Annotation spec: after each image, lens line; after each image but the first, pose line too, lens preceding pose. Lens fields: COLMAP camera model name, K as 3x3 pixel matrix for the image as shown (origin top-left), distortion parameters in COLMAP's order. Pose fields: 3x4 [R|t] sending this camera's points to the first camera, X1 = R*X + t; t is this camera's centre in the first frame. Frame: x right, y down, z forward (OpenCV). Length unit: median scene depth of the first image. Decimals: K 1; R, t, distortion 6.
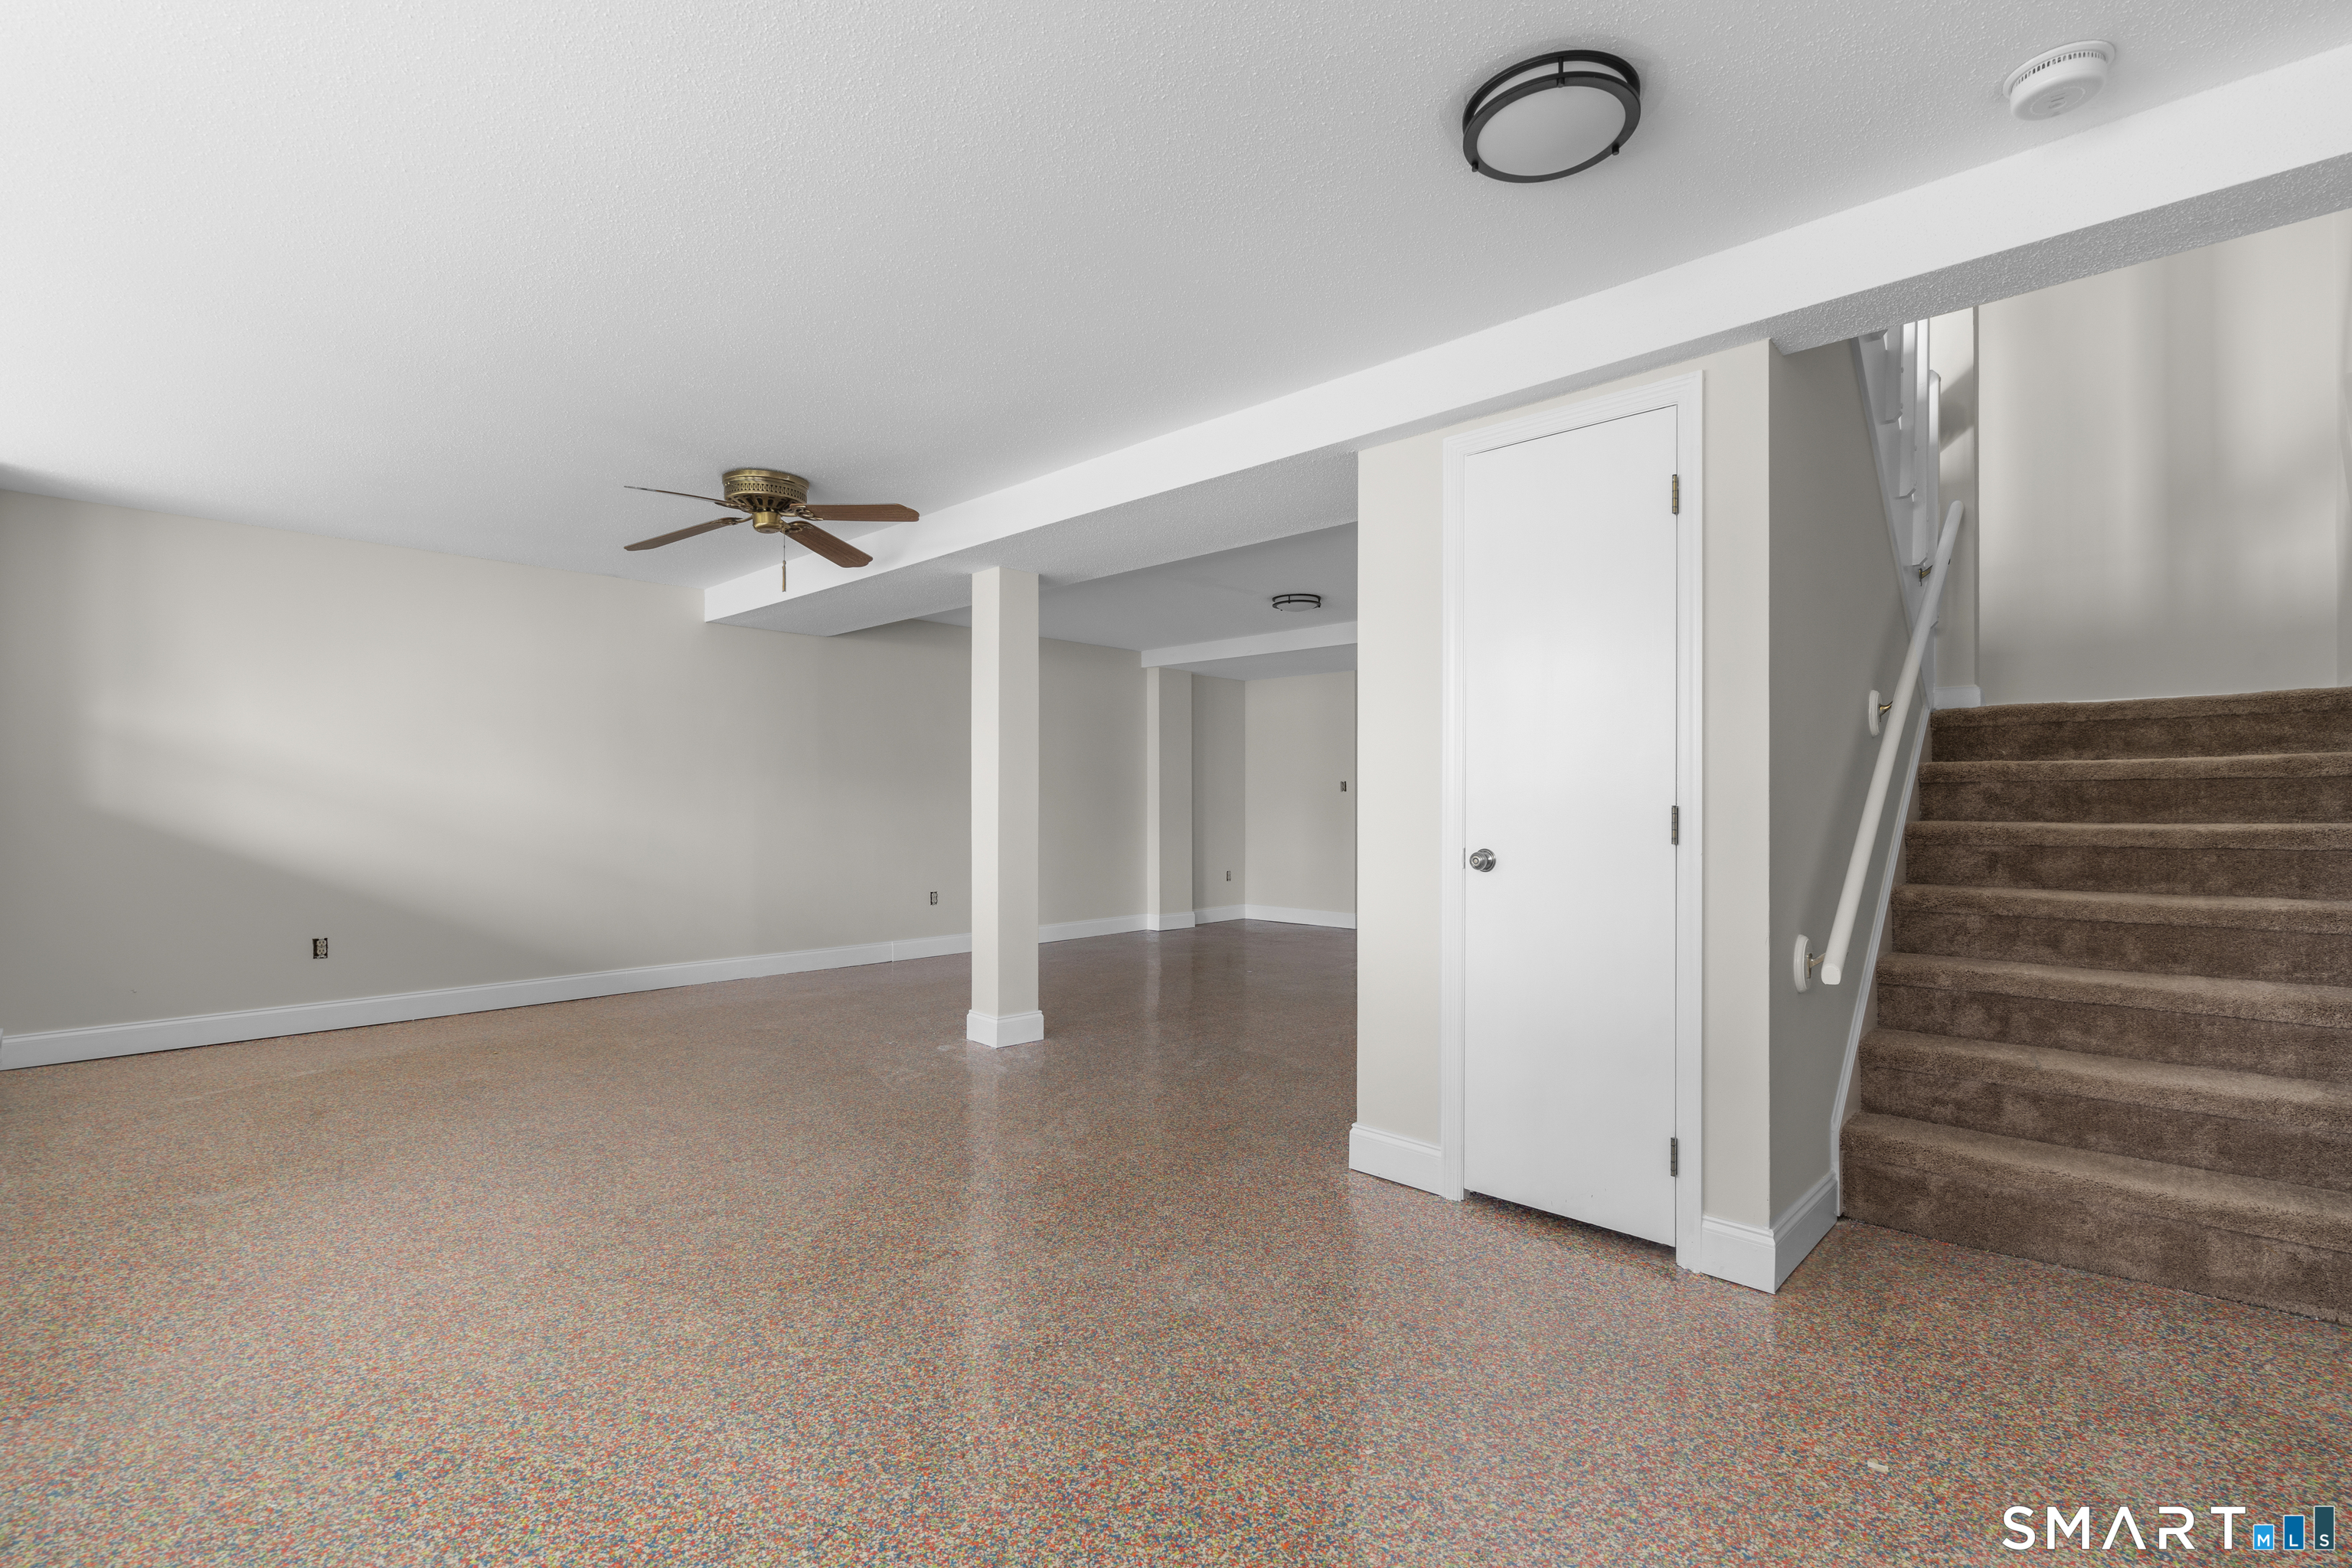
lens RADIAL K [[1057.3, 0, 1177.4], [0, 1057.3, 792.5], [0, 0, 1]] dist [-0.009625, 0.003143]
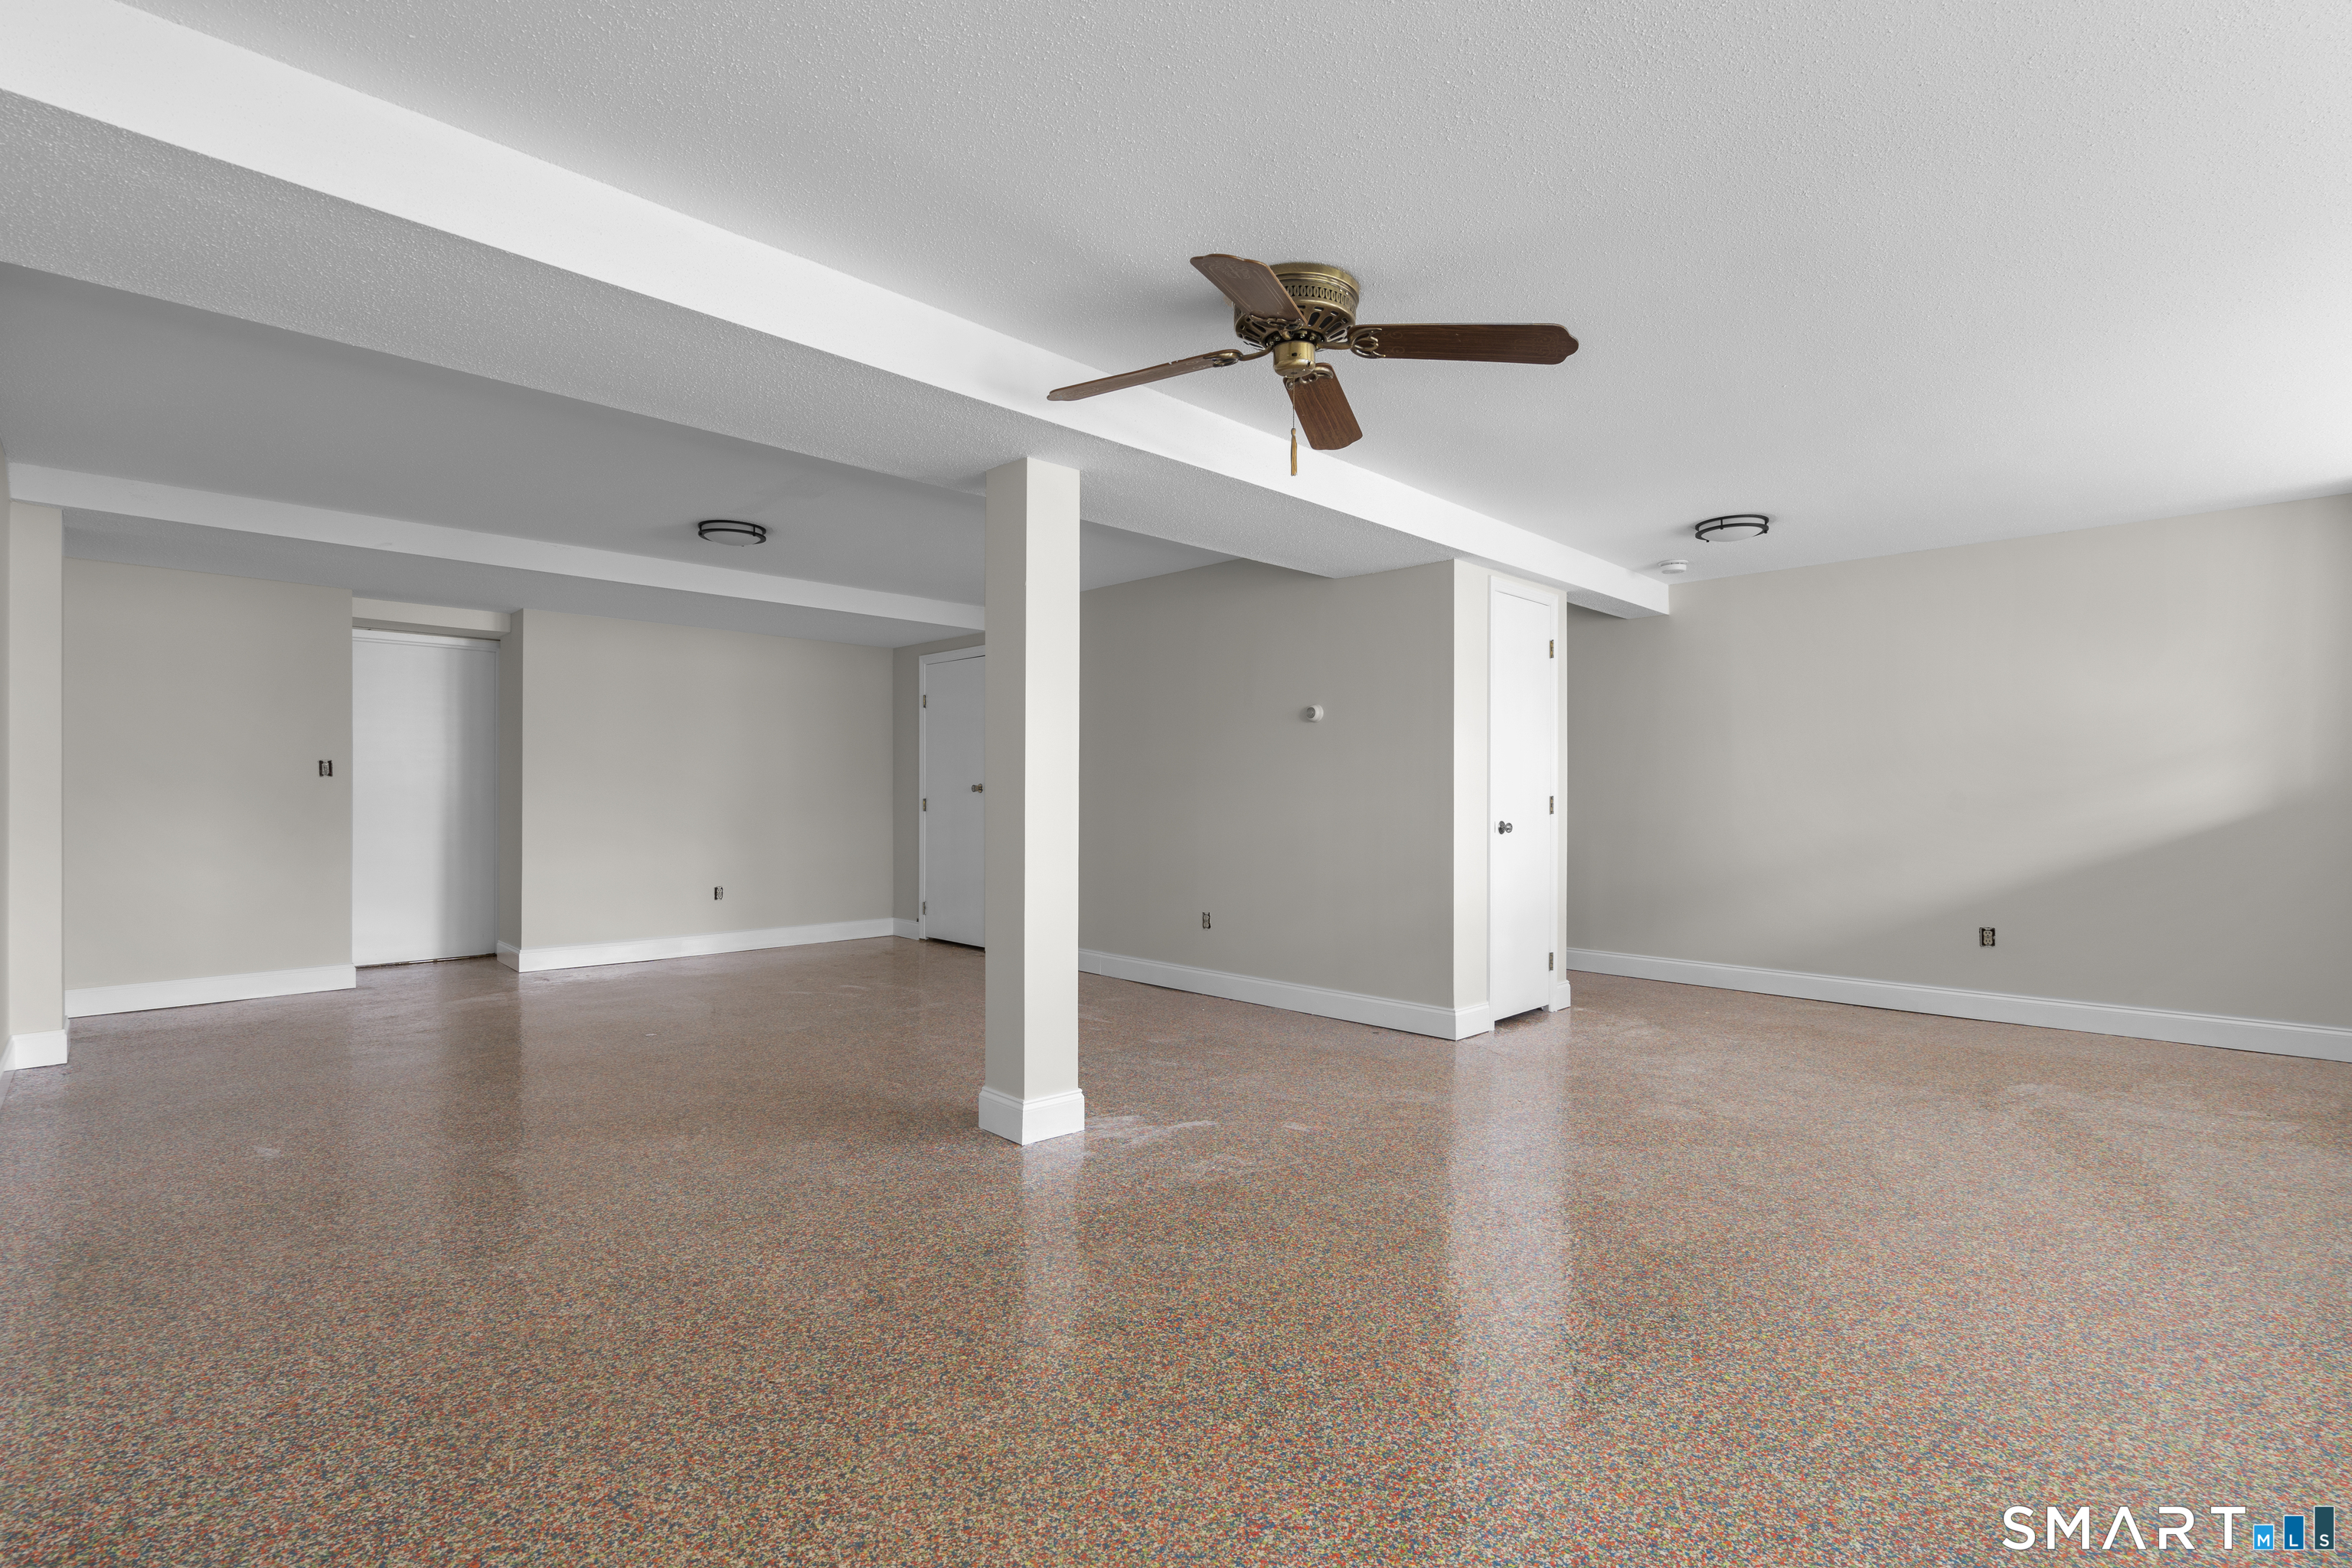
lens RADIAL K [[1057.3, 0, 1182.9], [0, 1057.3, 783.6], [0, 0, 1]] dist [-0.009625, 0.003143]
pose [[0.022268, 0.008736, 0.999714, -1.601747], [-0.009945, 0.999914, -0.008516, 0.013574], [-0.999703, -0.009753, 0.022353, 1.628115]]
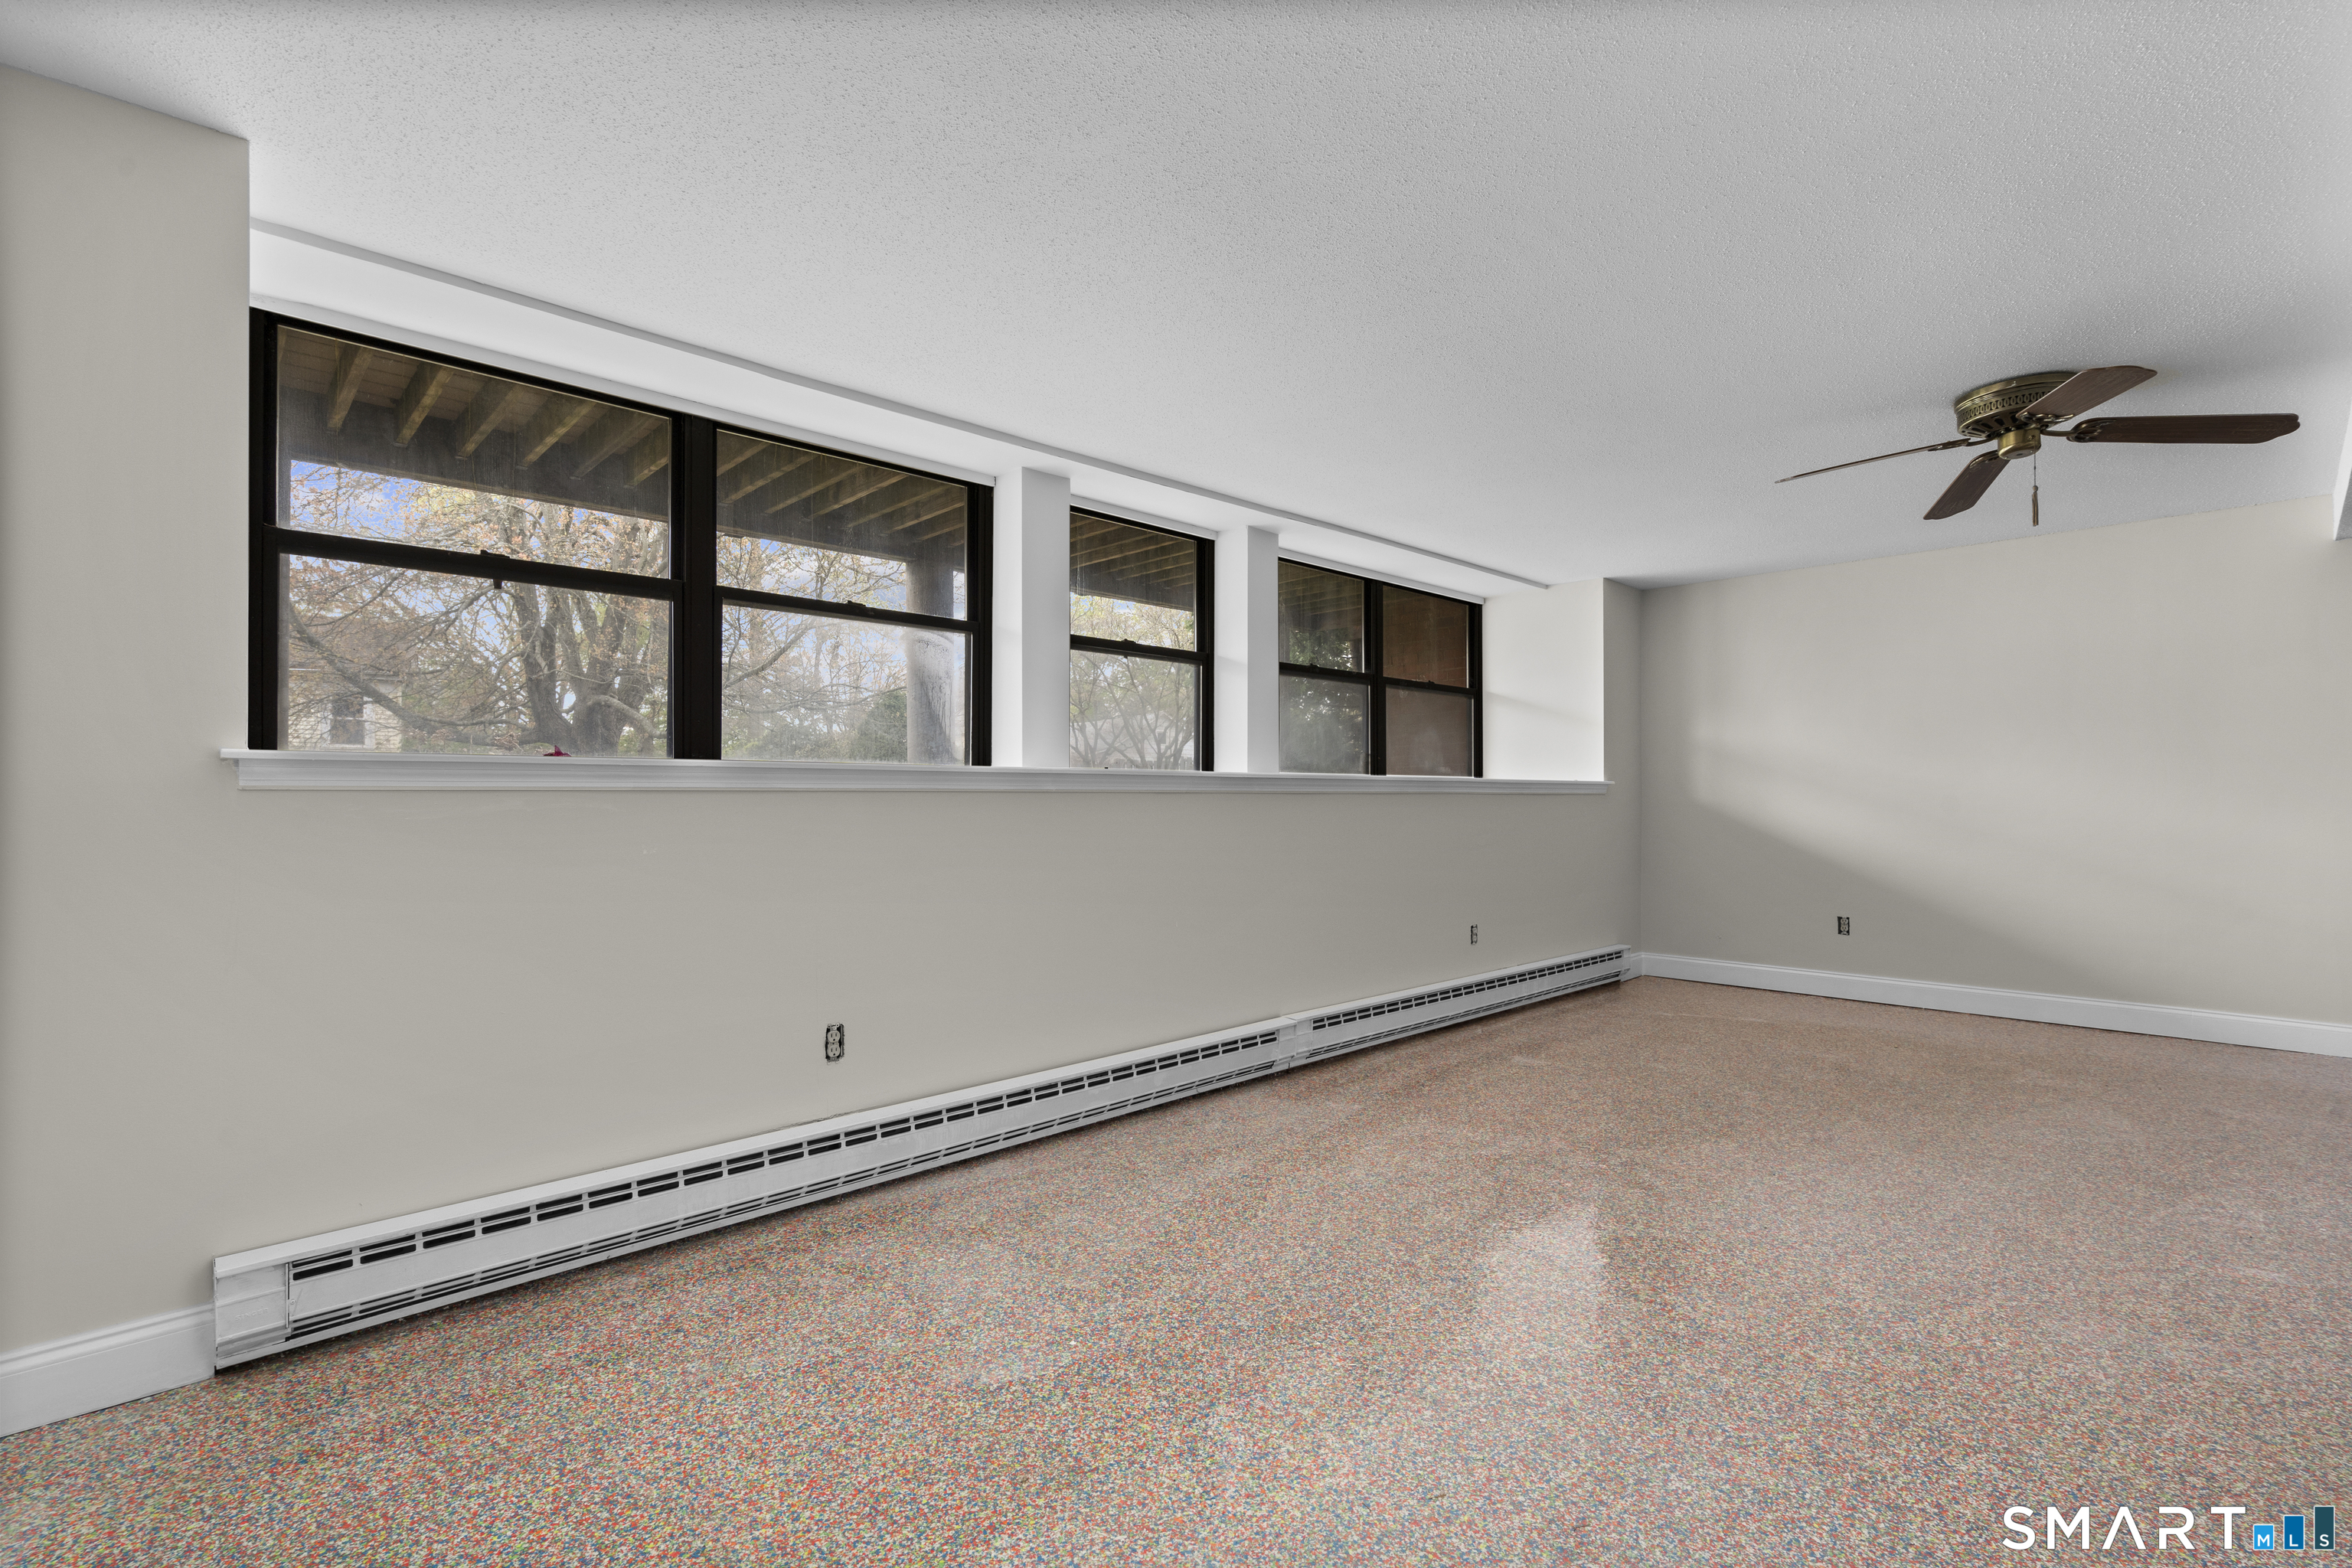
lens RADIAL K [[1057.3, 0, 1172.7], [0, 1057.3, 795.3], [0, 0, 1]] dist [-0.009625, 0.003143]
pose [[-0.047909, -0.002927, -0.998847, 0.665780], [0.009339, 0.999951, -0.003378, 0.008612], [0.998808, -0.009490, -0.047879, 0.619381]]
